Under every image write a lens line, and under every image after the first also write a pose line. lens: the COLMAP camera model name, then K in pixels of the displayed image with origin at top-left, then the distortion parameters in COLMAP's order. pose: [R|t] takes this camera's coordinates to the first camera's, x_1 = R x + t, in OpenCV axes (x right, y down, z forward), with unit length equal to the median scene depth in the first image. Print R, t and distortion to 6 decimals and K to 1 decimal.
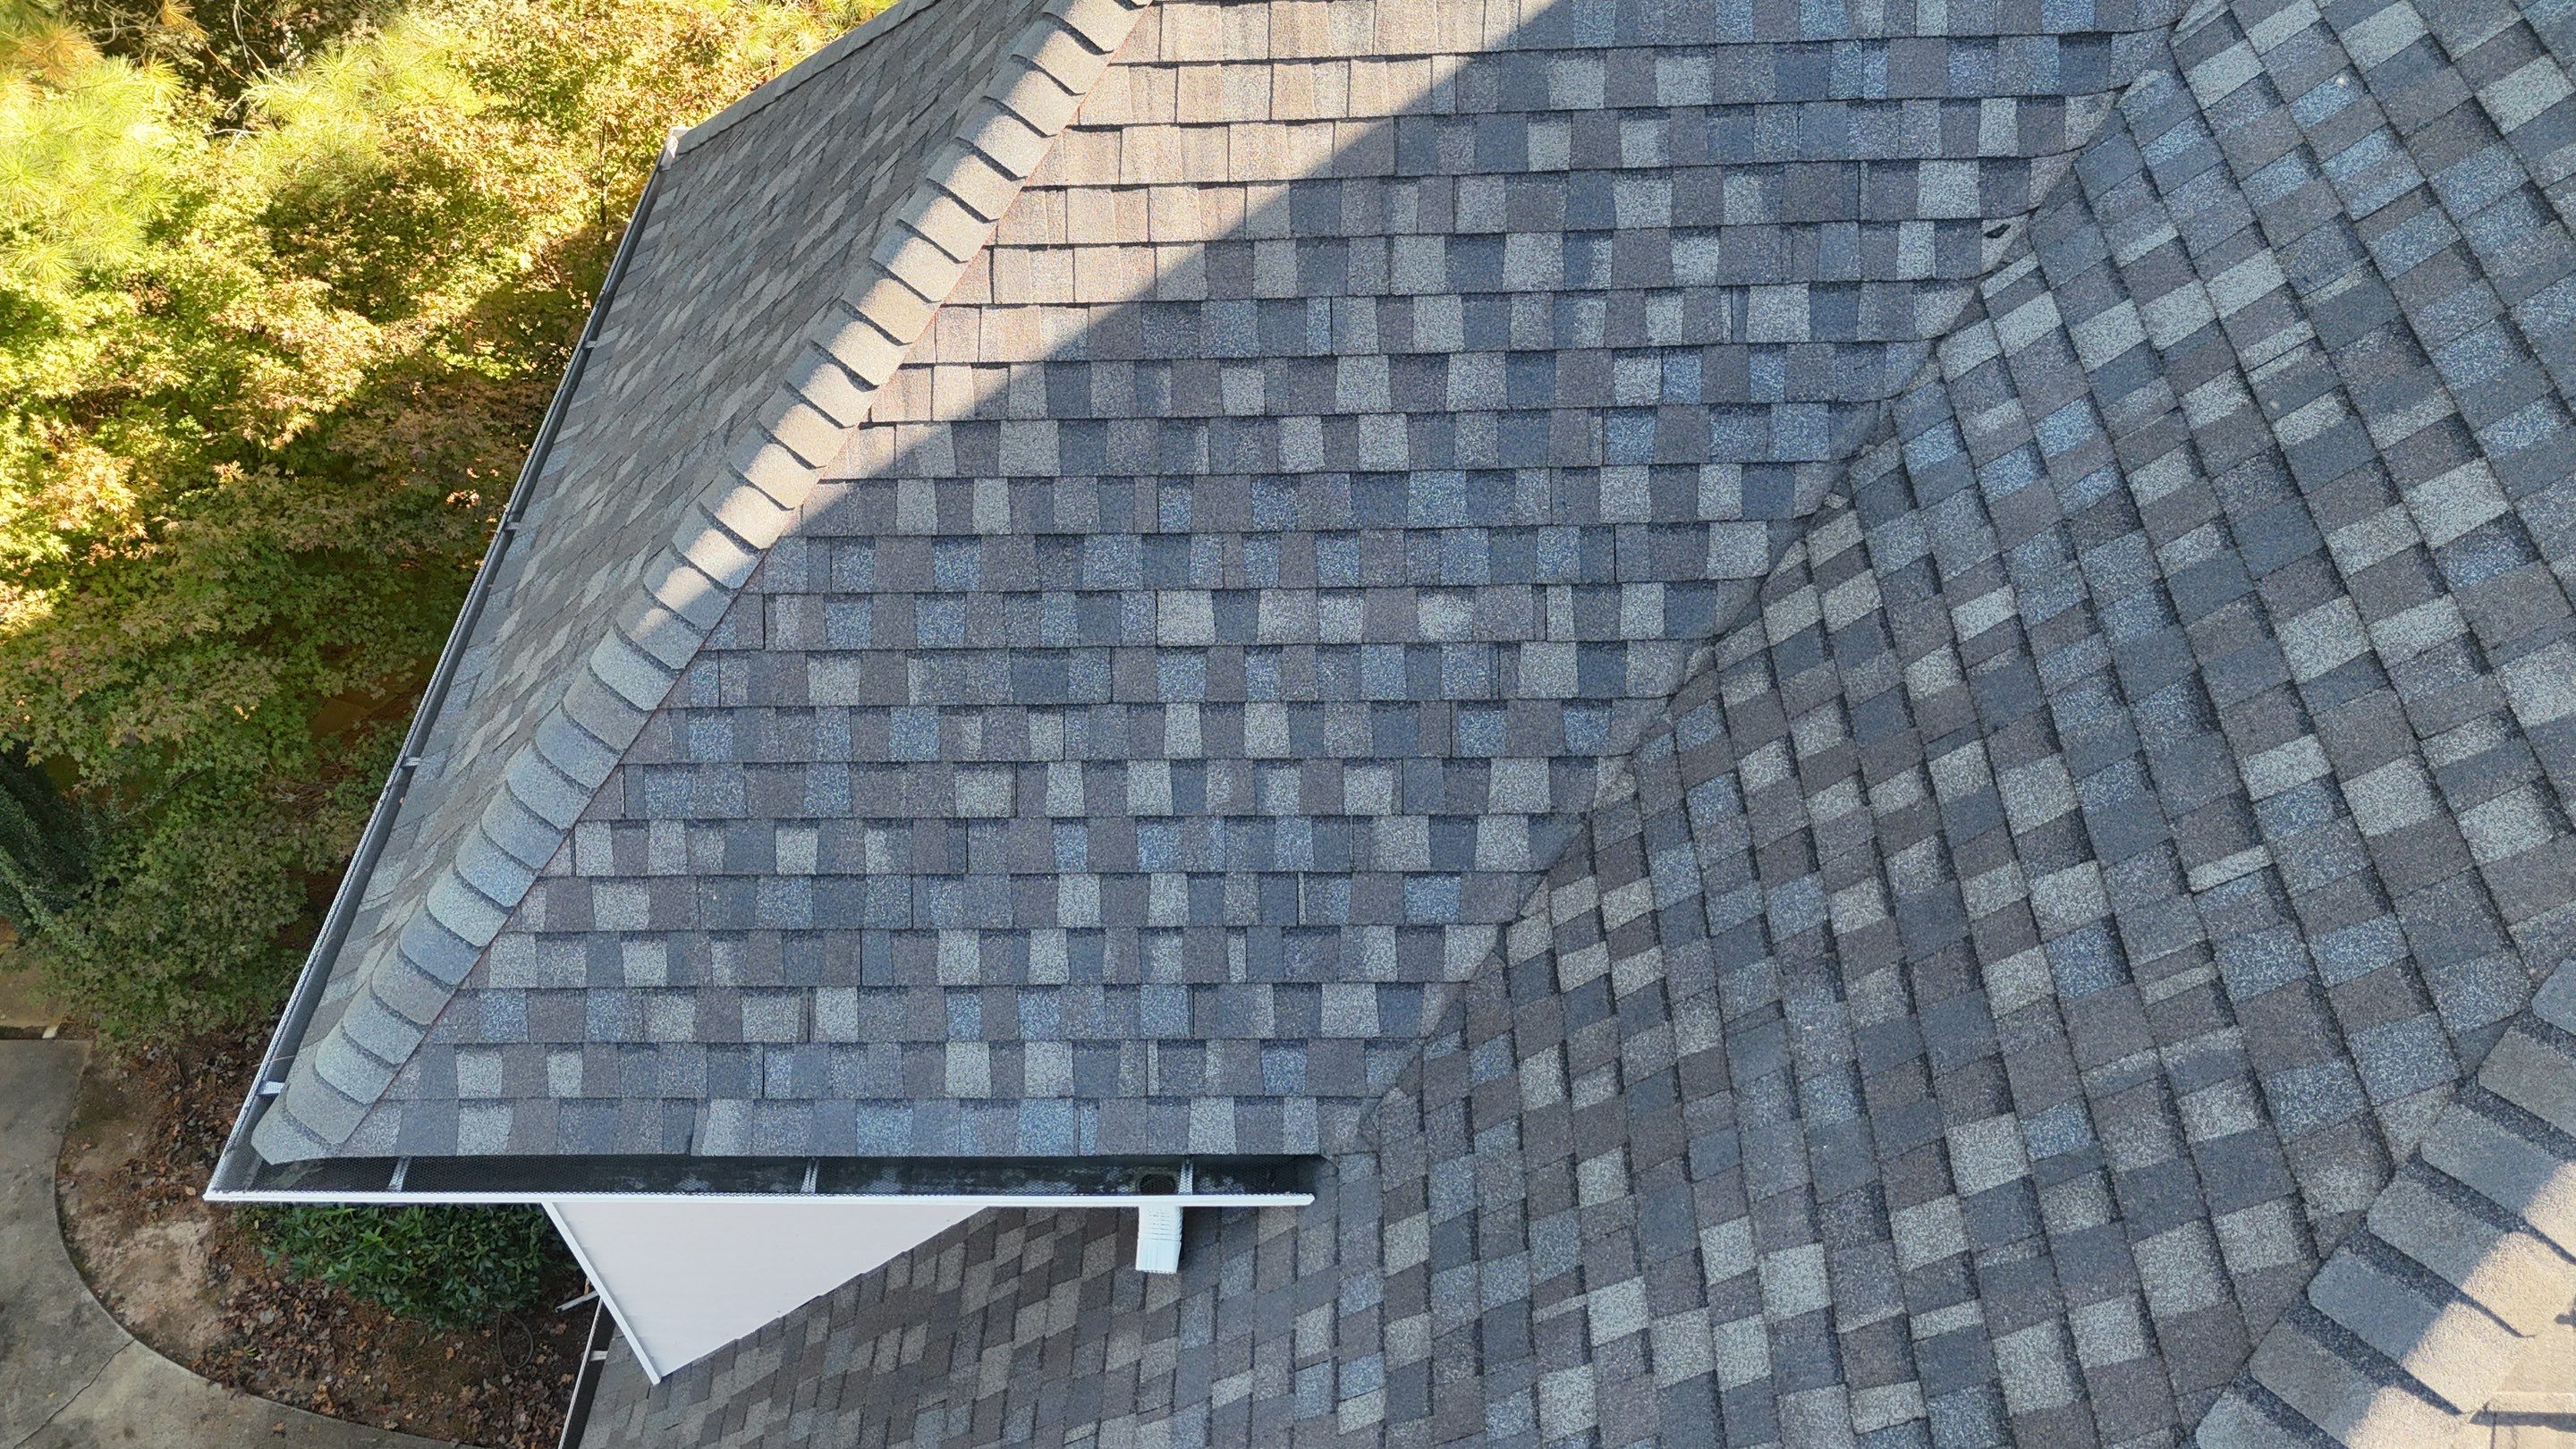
lens RADIAL K [[1950.1, 0, 1281.9], [0, 1950.1, 725.0], [0, 0, 1]] dist [0.016398, 0.001485]
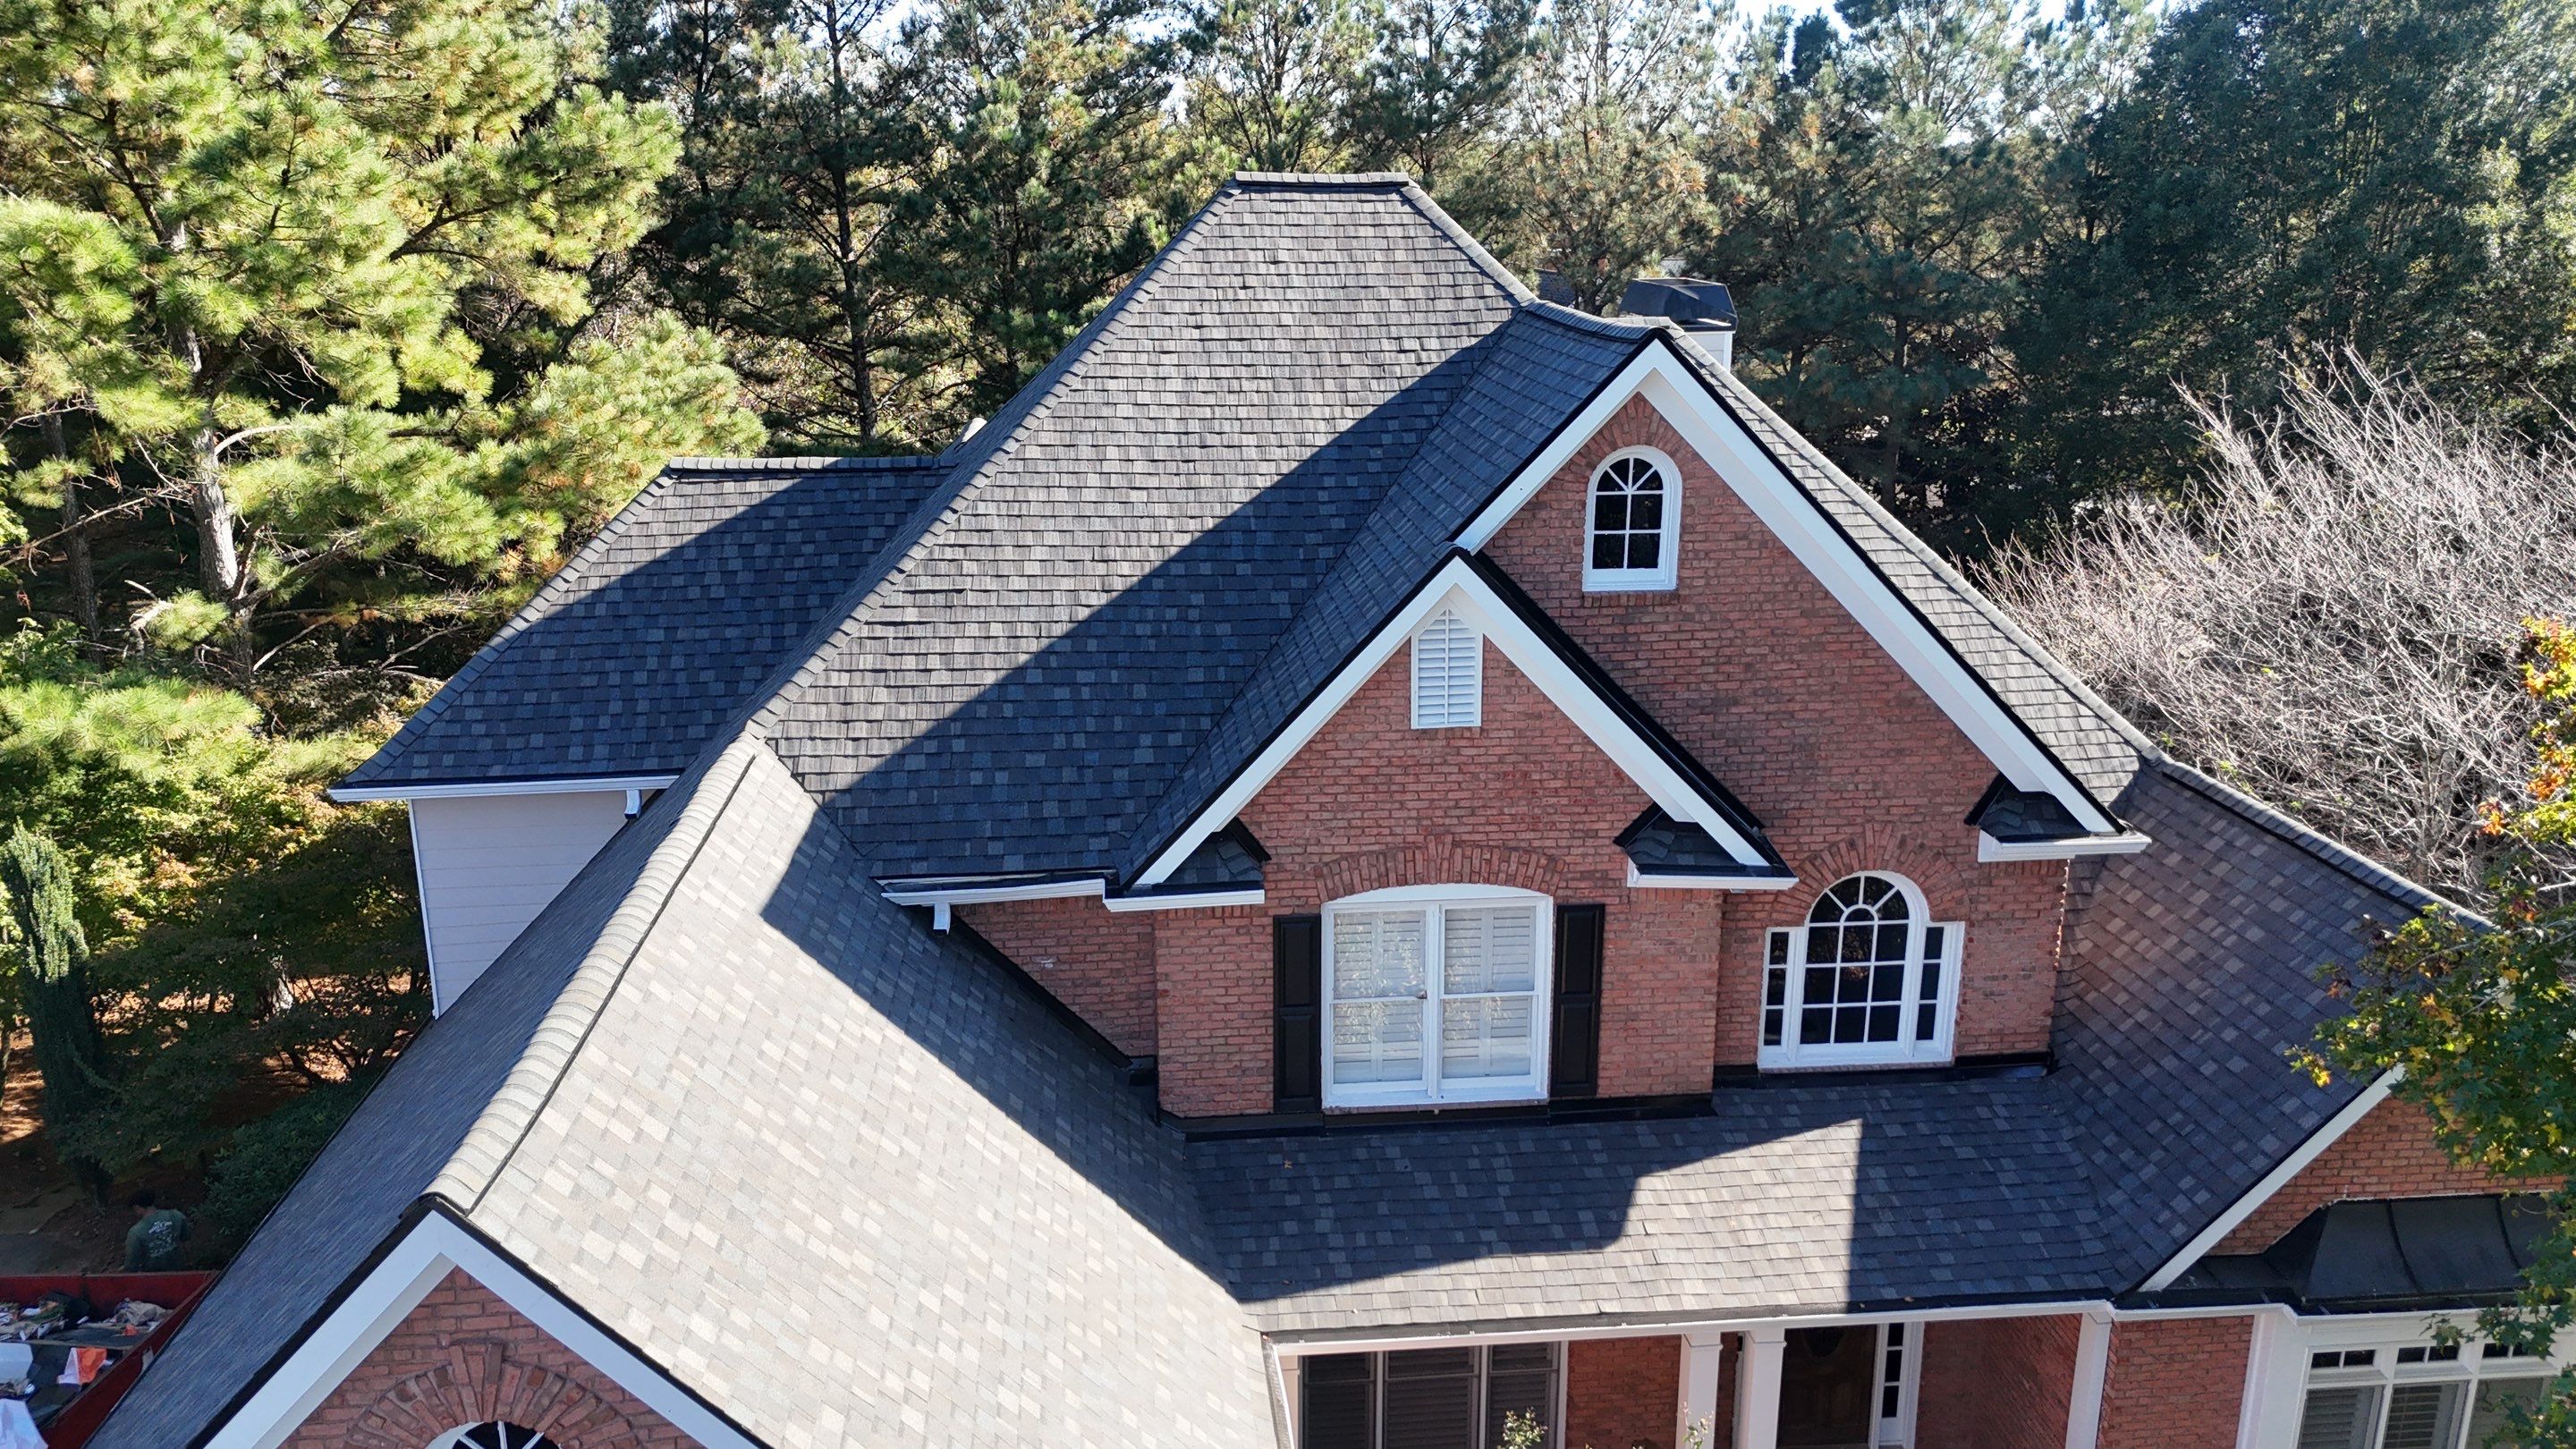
lens RADIAL K [[1950.1, 0, 1290.3], [0, 1950.1, 729.7], [0, 0, 1]] dist [0.016398, 0.001485]
pose [[0.993798, -0.020438, 0.109306, 0.687844], [0.075472, 0.845870, -0.528023, 2.002115], [-0.081666, 0.532998, 0.842166, -1.927664]]
